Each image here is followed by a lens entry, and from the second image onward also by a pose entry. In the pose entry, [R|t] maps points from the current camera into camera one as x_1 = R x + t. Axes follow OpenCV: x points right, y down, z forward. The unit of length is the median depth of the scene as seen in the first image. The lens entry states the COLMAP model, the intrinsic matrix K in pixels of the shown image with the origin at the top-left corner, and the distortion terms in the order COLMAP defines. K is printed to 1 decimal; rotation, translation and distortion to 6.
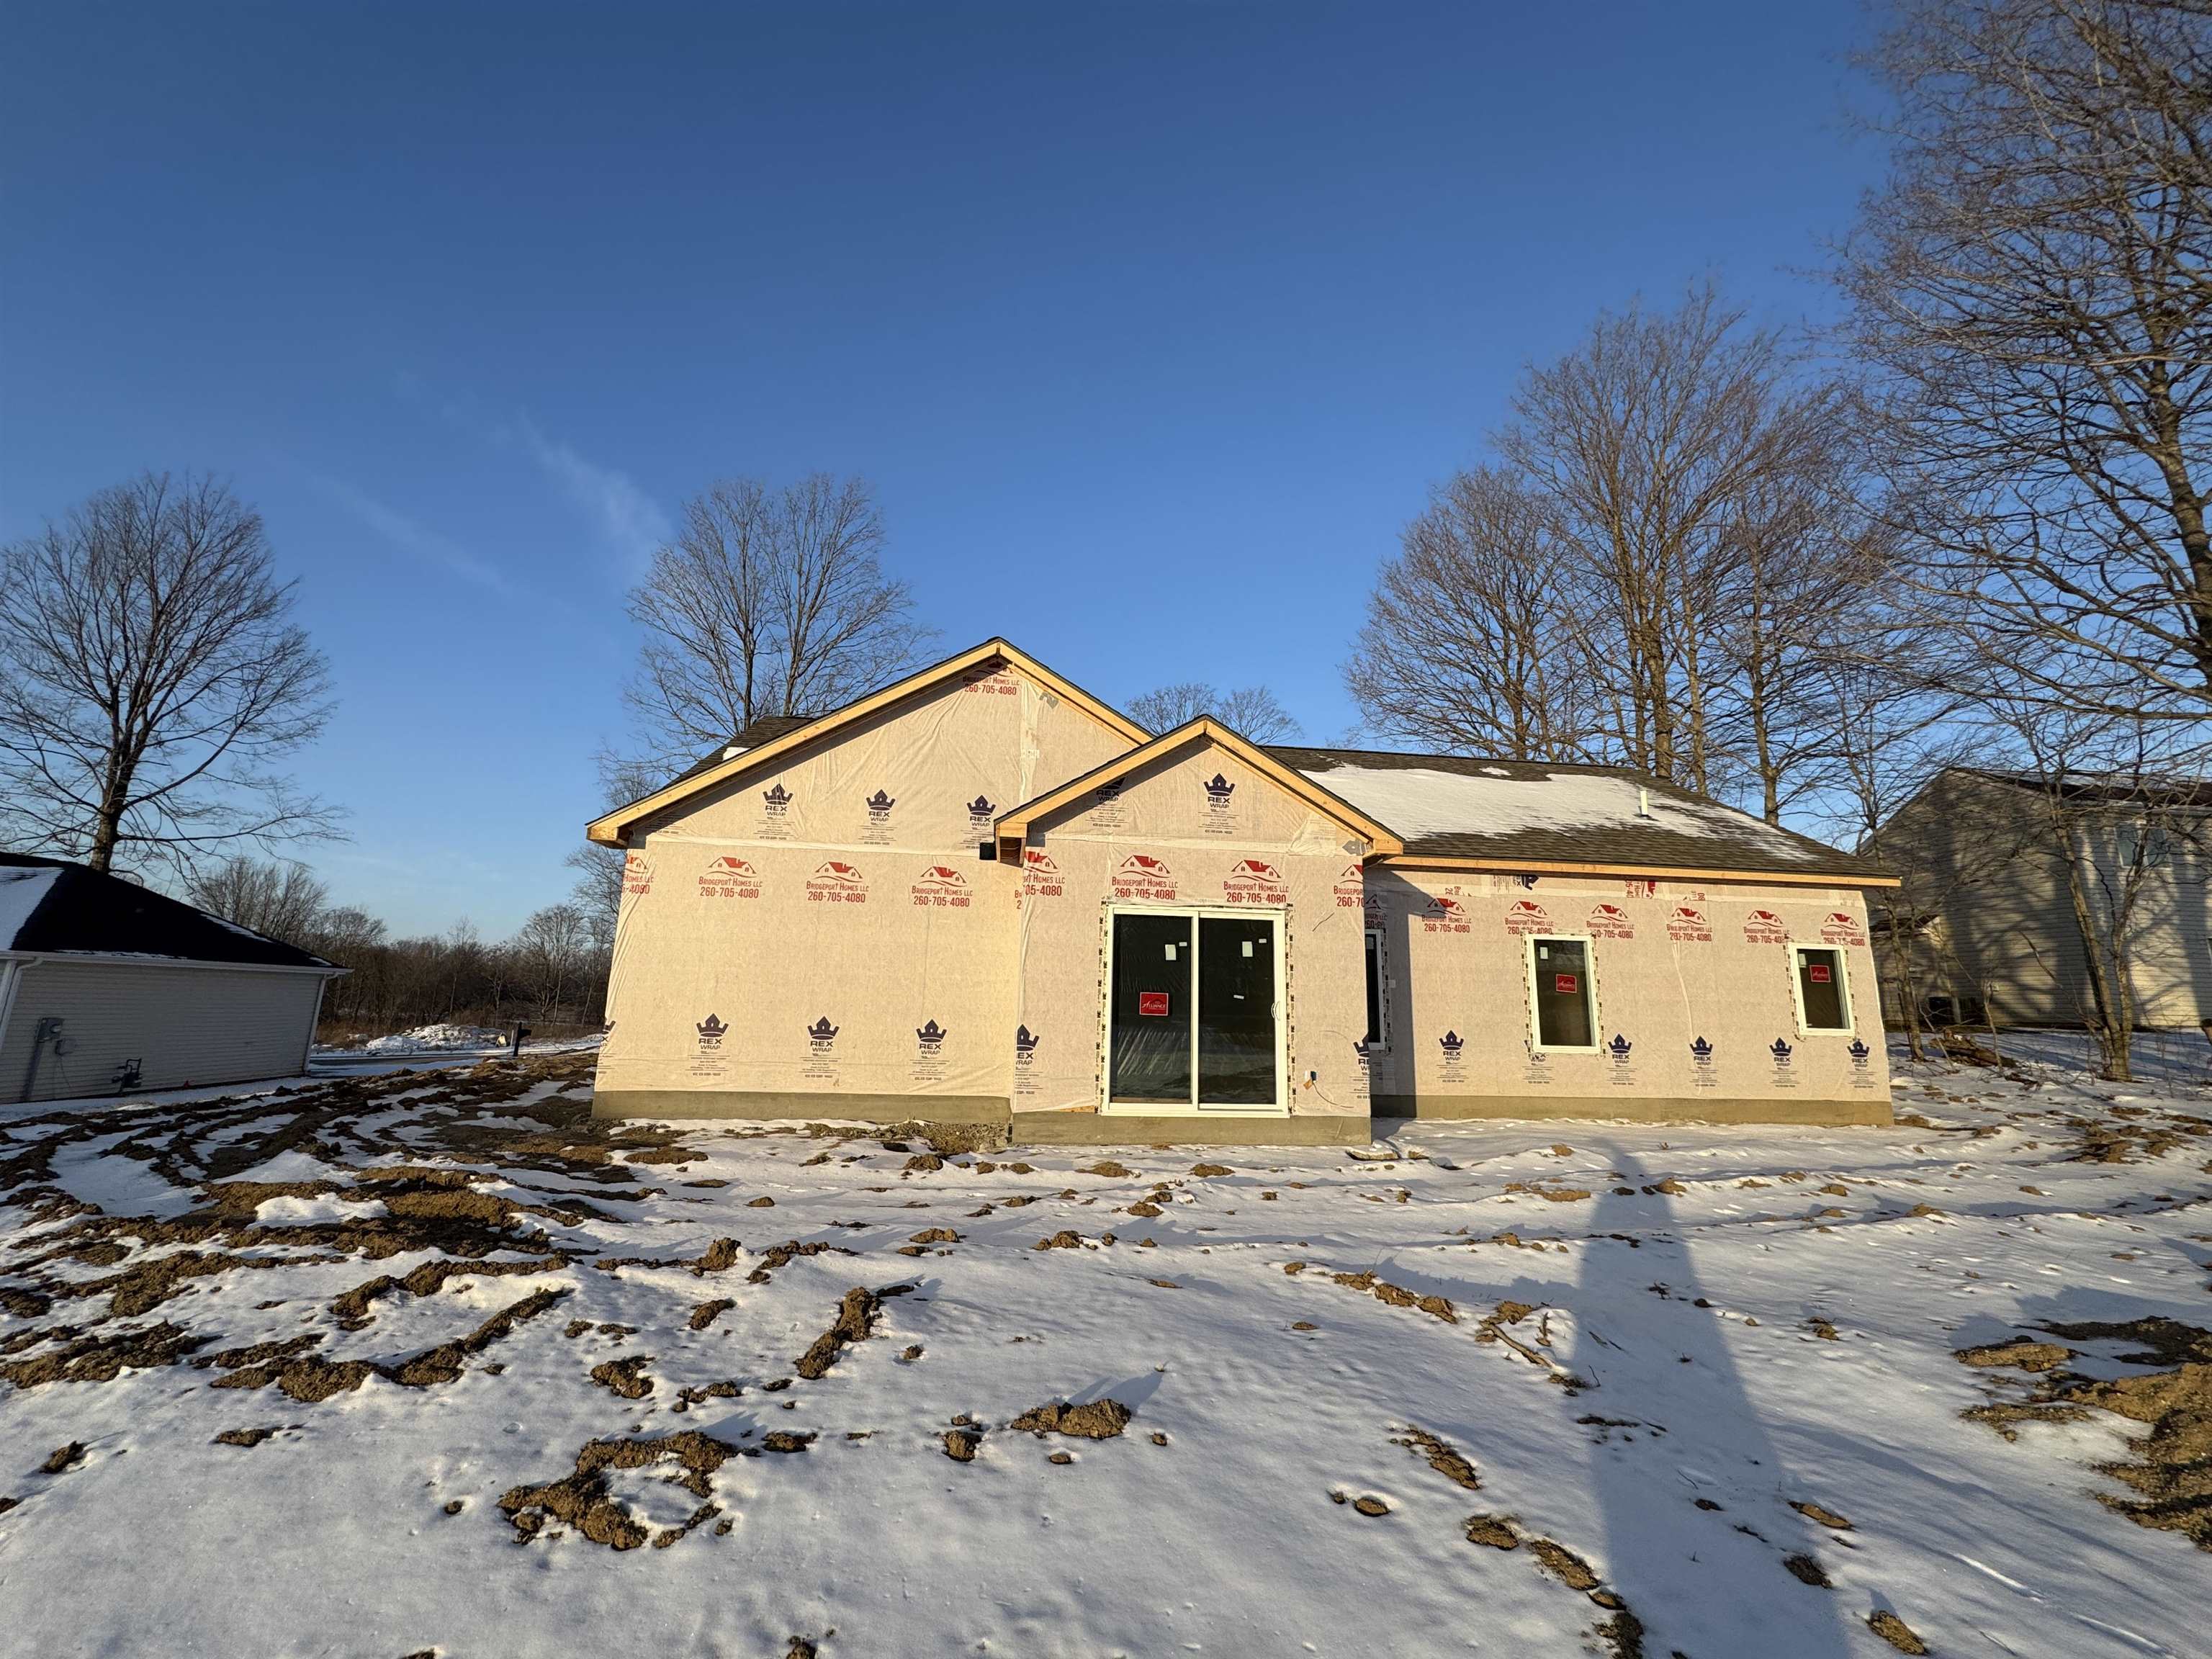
lens RADIAL K [[868.6, 0, 1107.9], [0, 868.6, 825.4], [0, 0, 1]] dist [-0.002870, 0.000290]
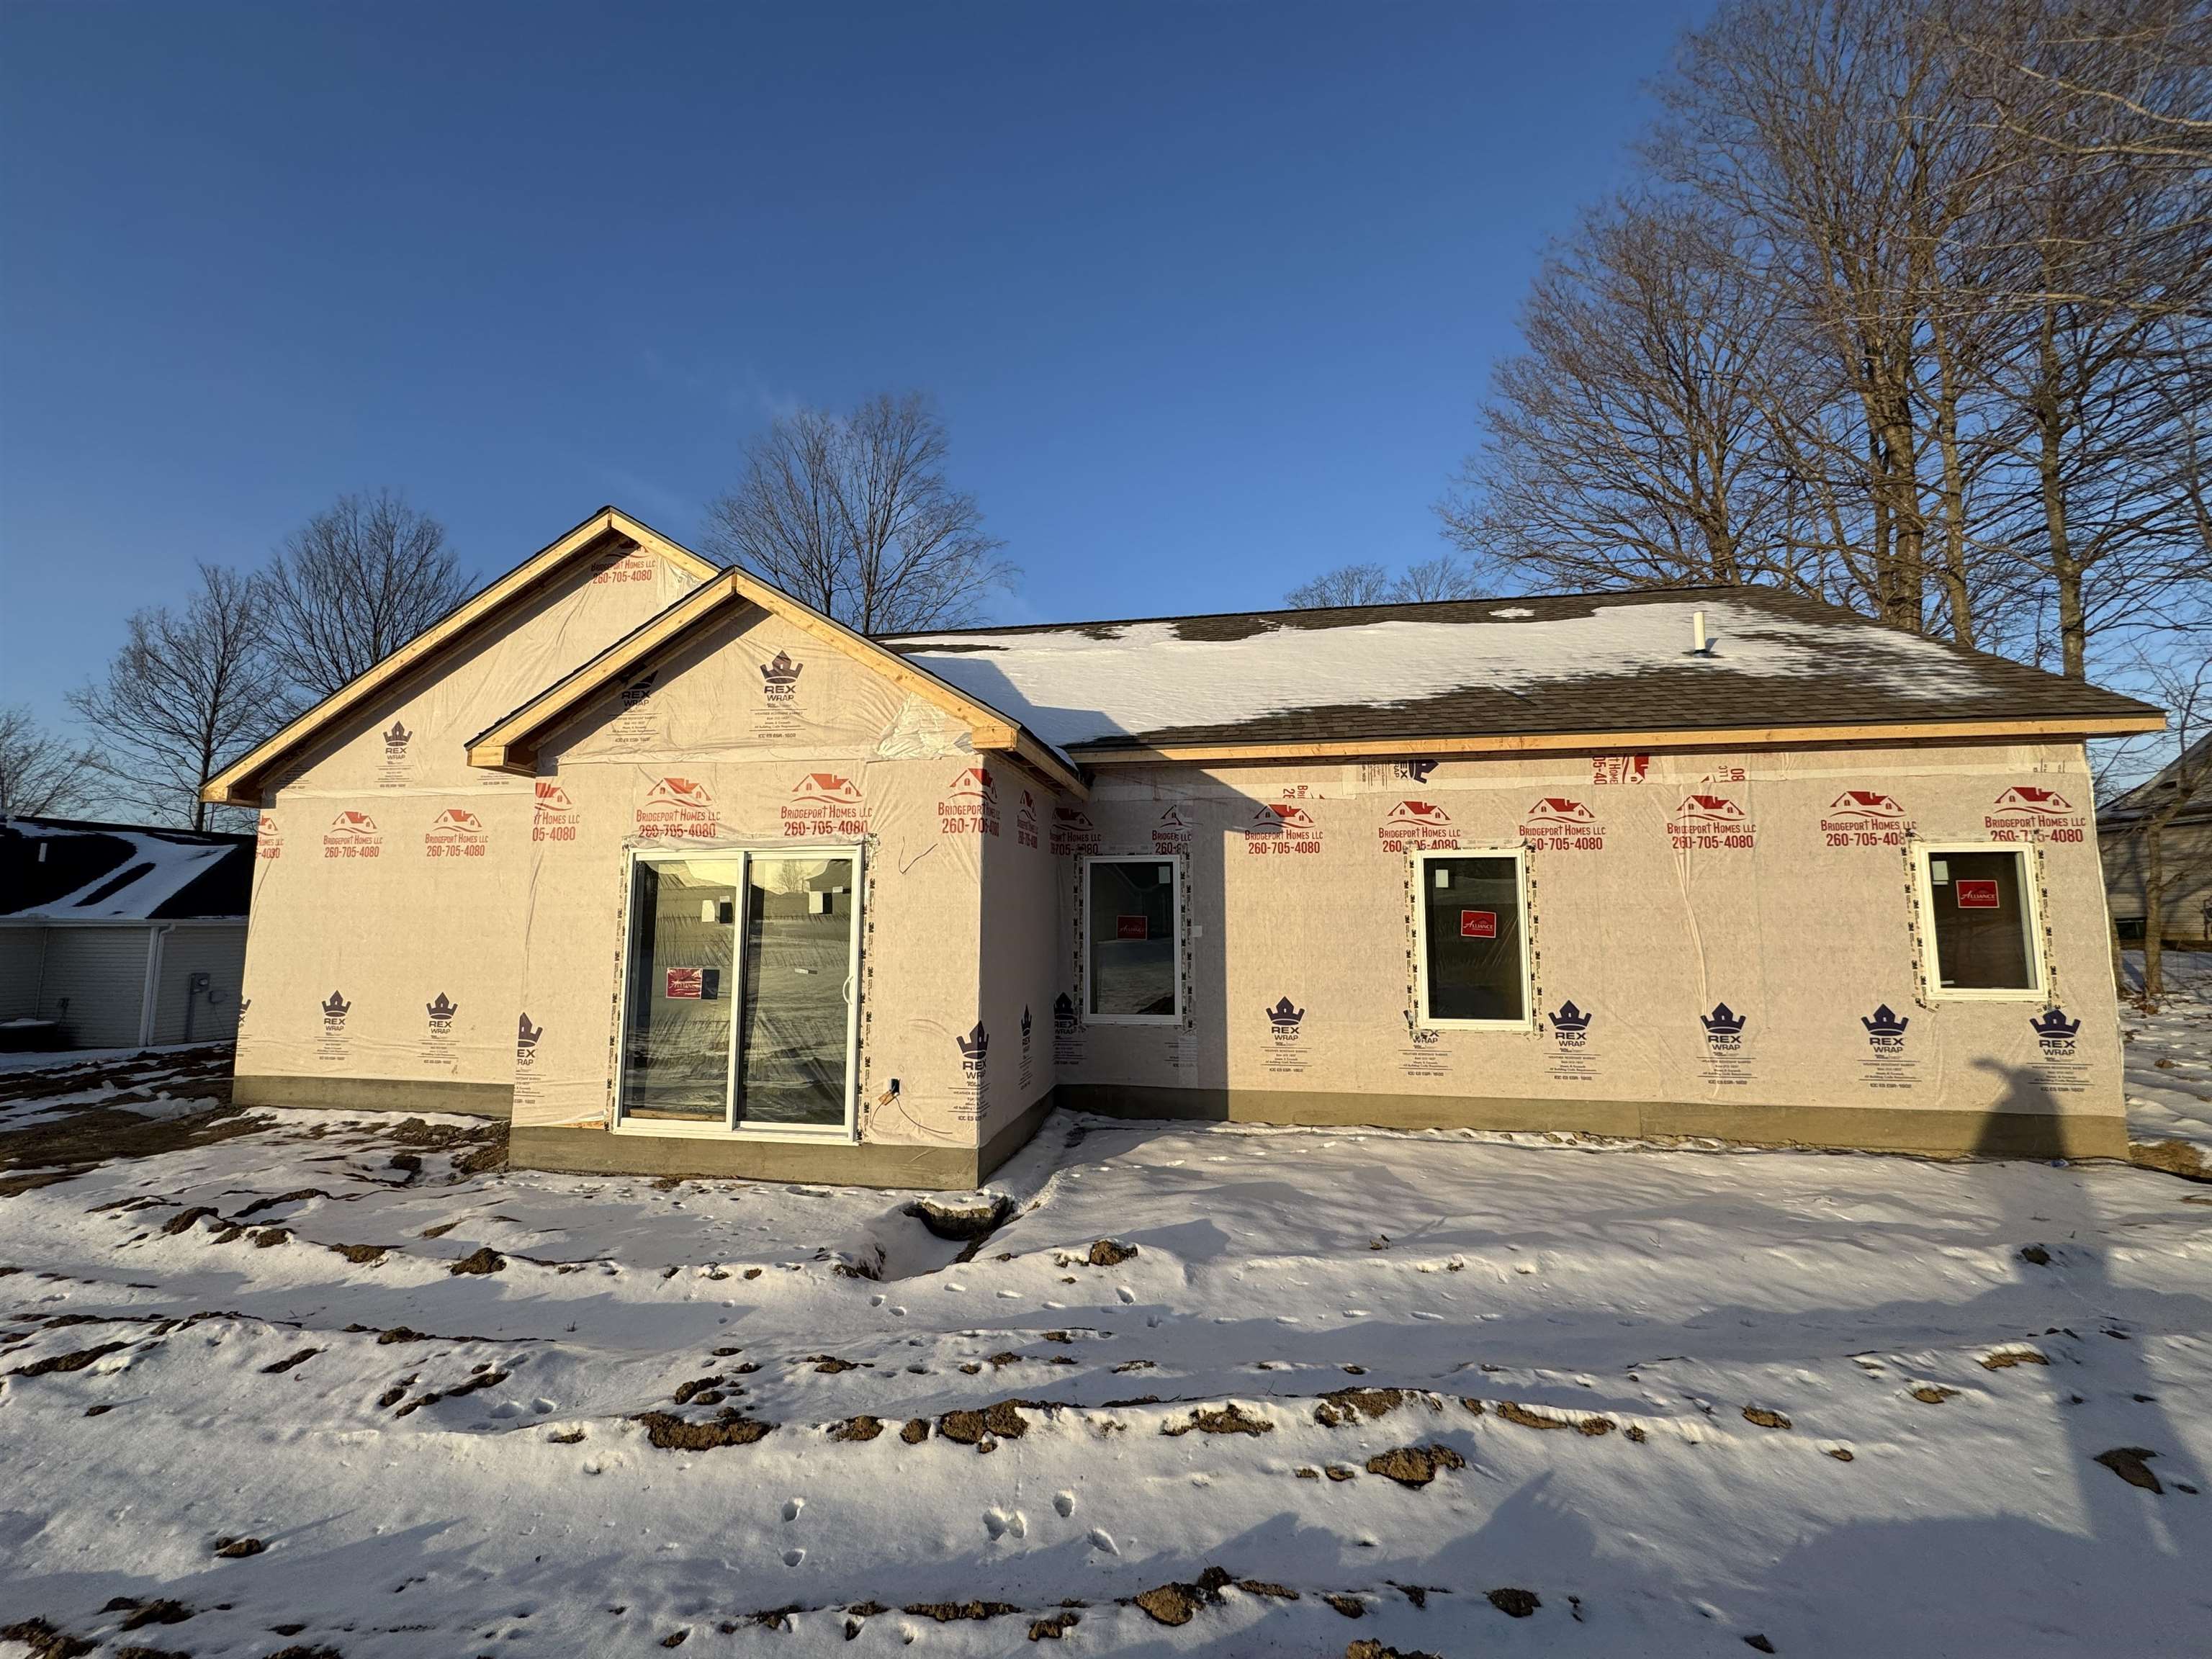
lens RADIAL K [[868.6, 0, 1107.9], [0, 868.6, 825.4], [0, 0, 1]] dist [-0.002870, 0.000290]
pose [[0.960298, -0.054703, -0.273561, 0.490616], [0.080474, 0.993221, 0.083884, 0.036055], [0.267118, -0.102569, 0.958190, 0.346041]]
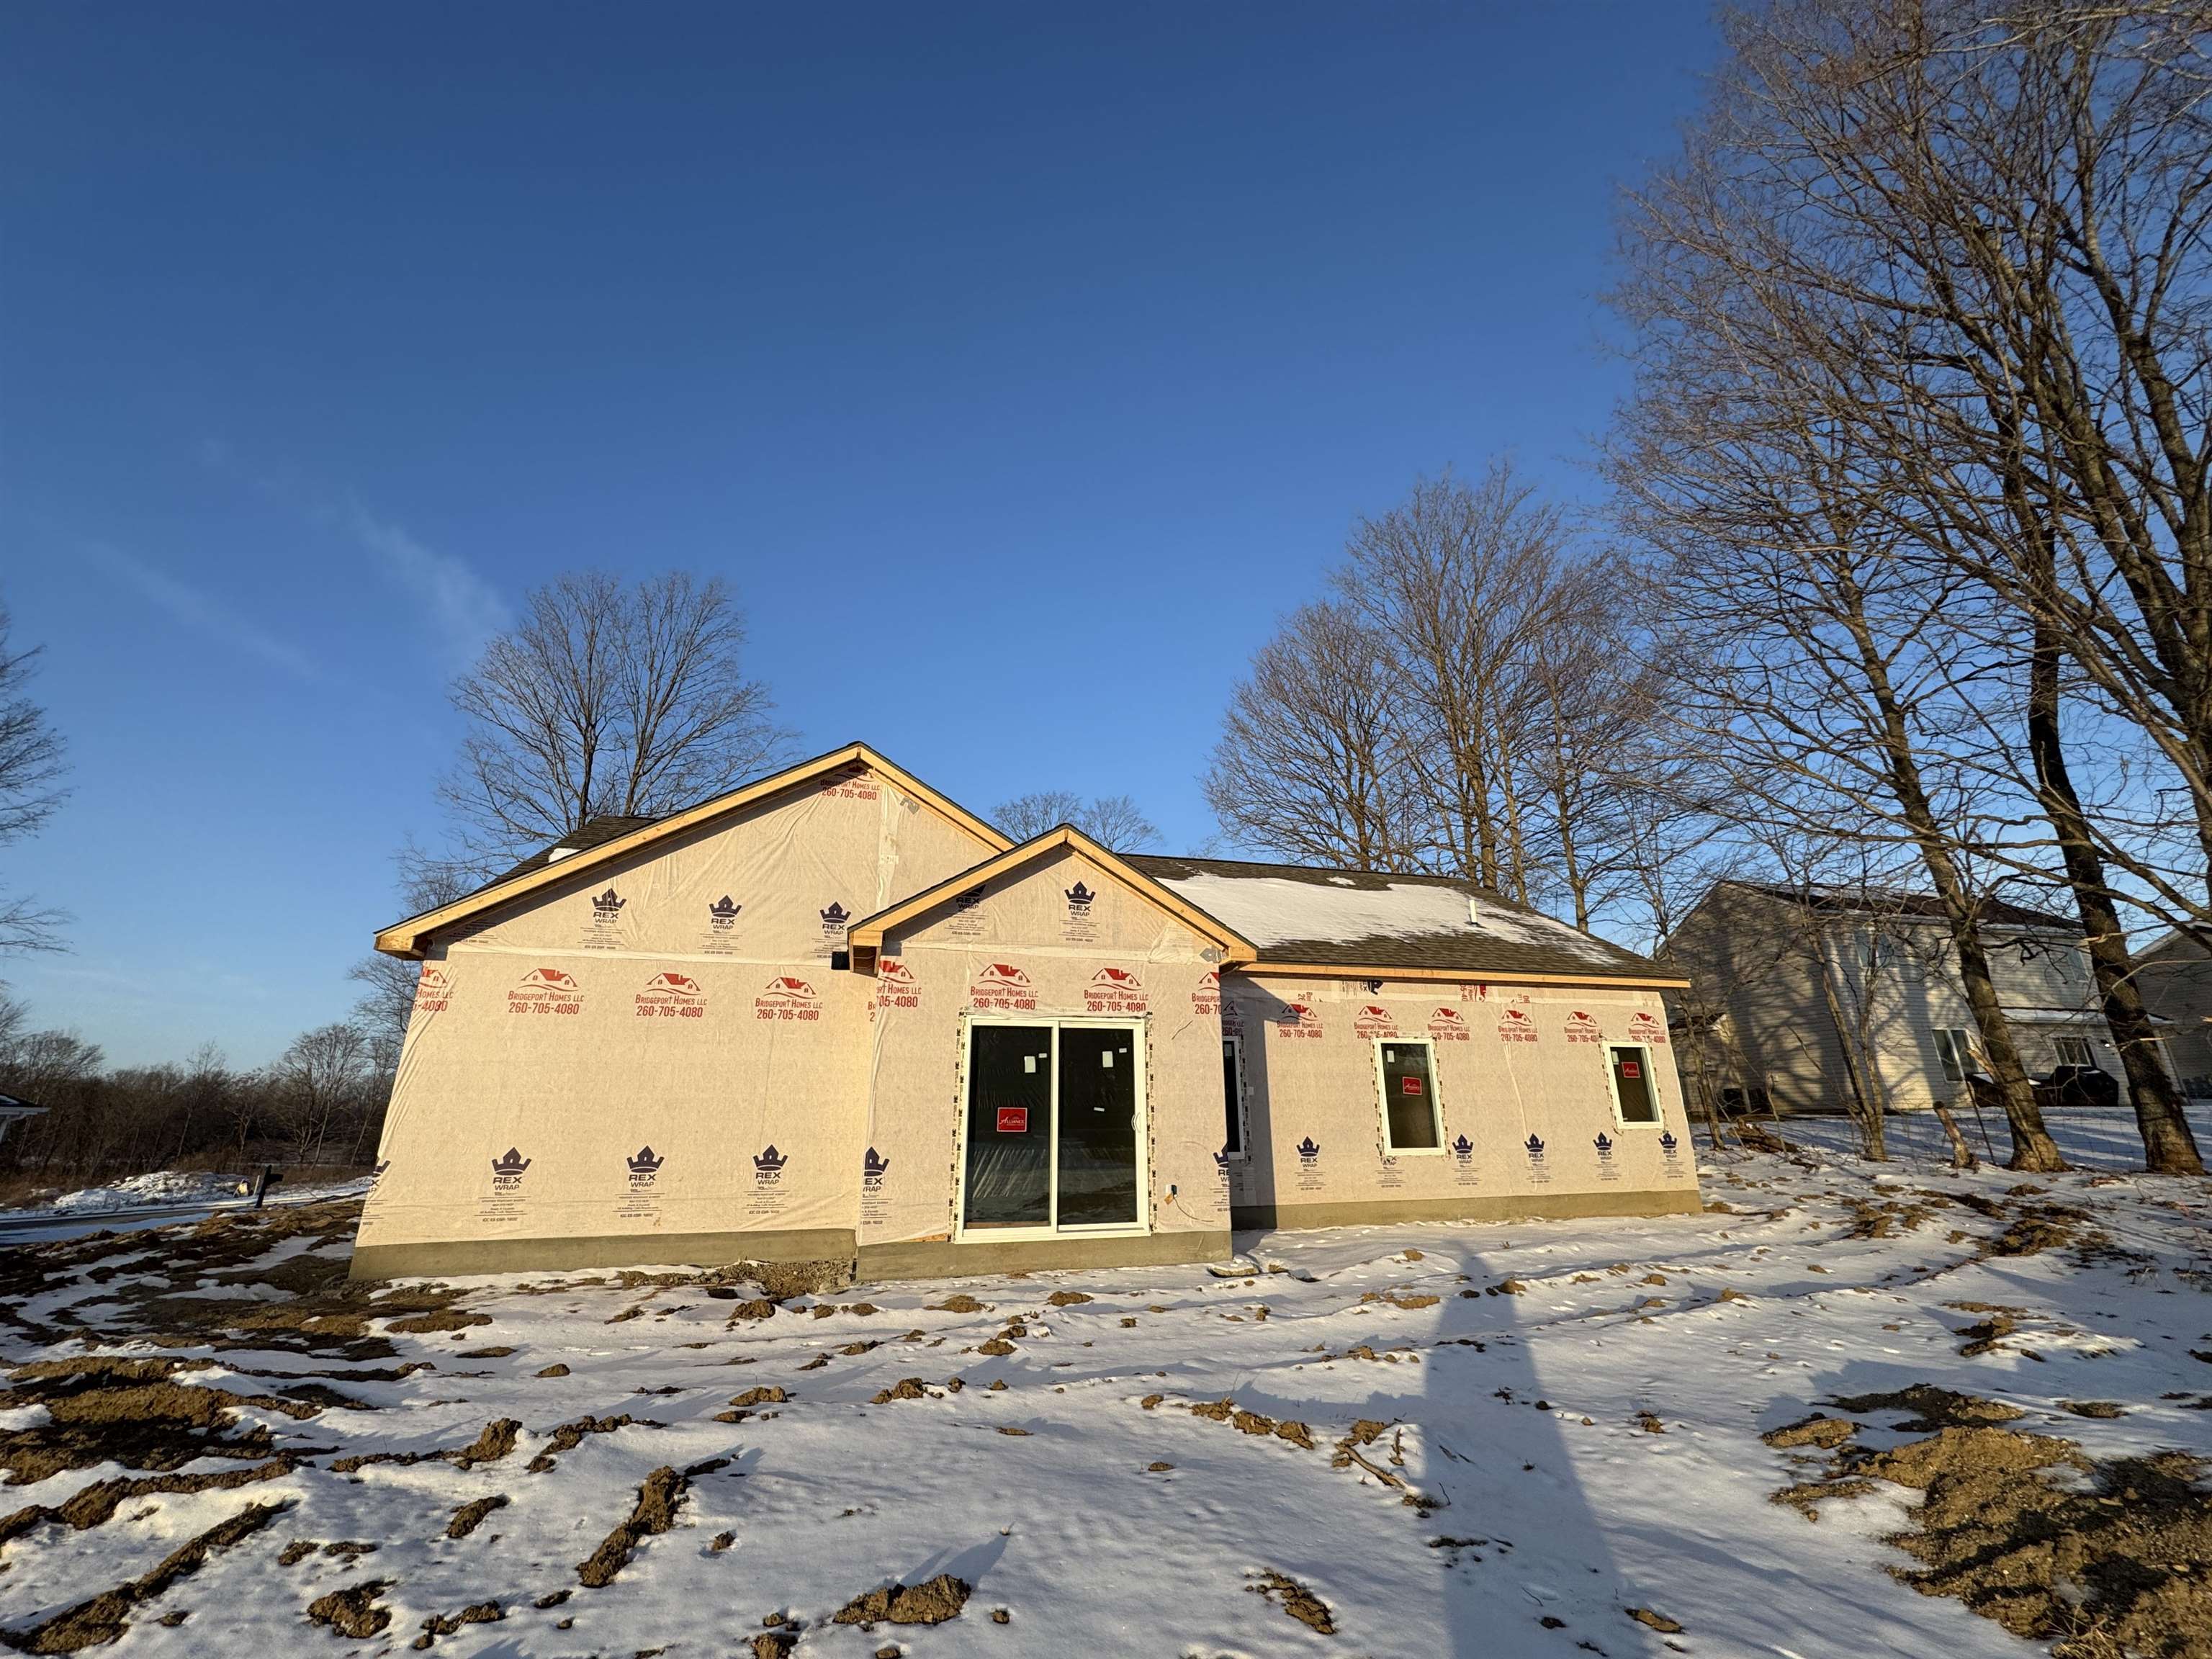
lens RADIAL K [[868.6, 0, 1107.9], [0, 868.6, 825.4], [0, 0, 1]] dist [-0.002870, 0.000290]
pose [[0.988195, 0.017692, 0.152175, 0.004585], [0.001007, 0.992538, -0.121934, -0.001183], [-0.153196, 0.120648, 0.980803, -0.002250]]
